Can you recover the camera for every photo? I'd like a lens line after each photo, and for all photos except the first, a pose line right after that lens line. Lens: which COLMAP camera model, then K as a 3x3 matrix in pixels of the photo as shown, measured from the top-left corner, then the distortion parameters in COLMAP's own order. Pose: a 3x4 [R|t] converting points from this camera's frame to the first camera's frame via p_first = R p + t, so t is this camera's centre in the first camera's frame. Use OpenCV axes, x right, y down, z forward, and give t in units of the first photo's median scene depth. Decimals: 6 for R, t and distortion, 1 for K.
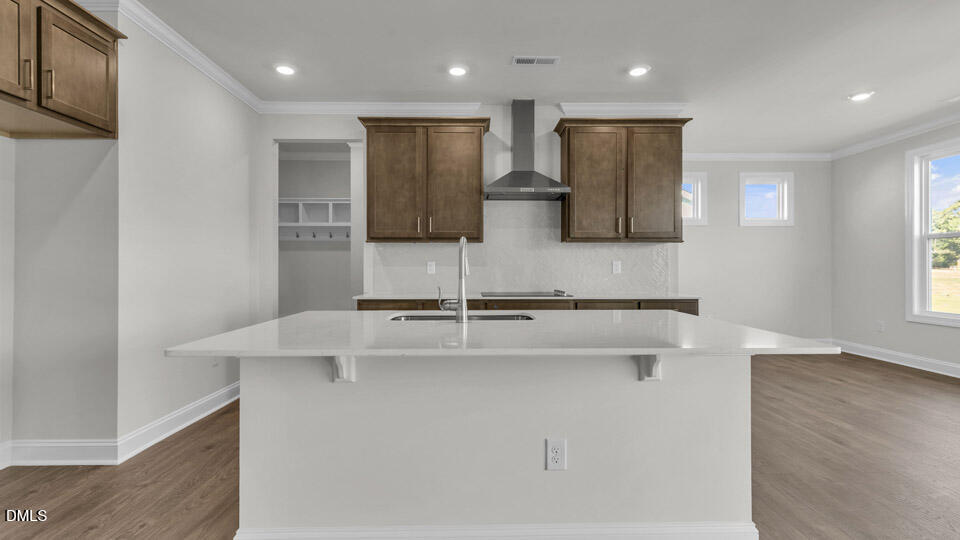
lens RADIAL K [[445.3, 0, 478.5], [0, 445.3, 268.8], [0, 0, 1]] dist [0.010390, -0.000206]
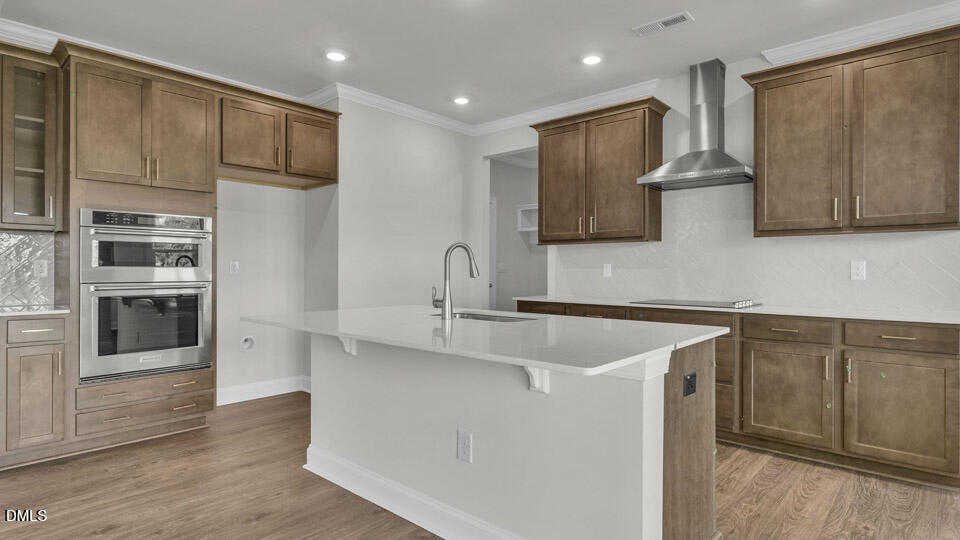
lens RADIAL K [[503.8, 0, 482.9], [0, 503.8, 272.3], [0, 0, 1]] dist [-0.000955, -0.000268]
pose [[0.735649, 0.005323, -0.677342, 0.439606], [-0.003993, 0.999986, 0.003522, -0.001290], [0.677351, 0.000114, 0.735660, 0.063461]]
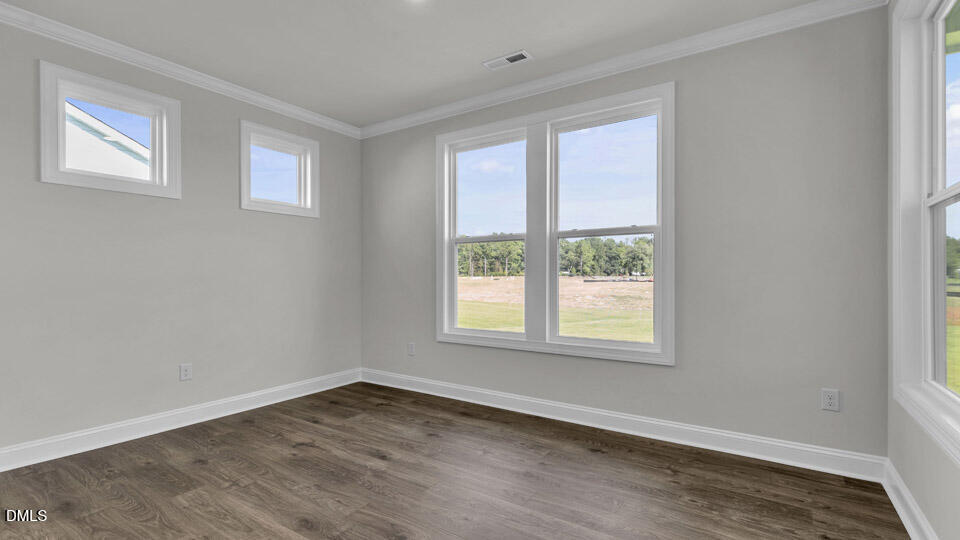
lens RADIAL K [[441.1, 0, 485.2], [0, 441.1, 278.0], [0, 0, 1]] dist [0.019170, 0.000320]
pose [[0.560921, -0.002056, 0.827867, 0.412937], [0.000023, 0.999997, 0.002468, -0.004230], [-0.827869, -0.001365, 0.560920, 0.592273]]
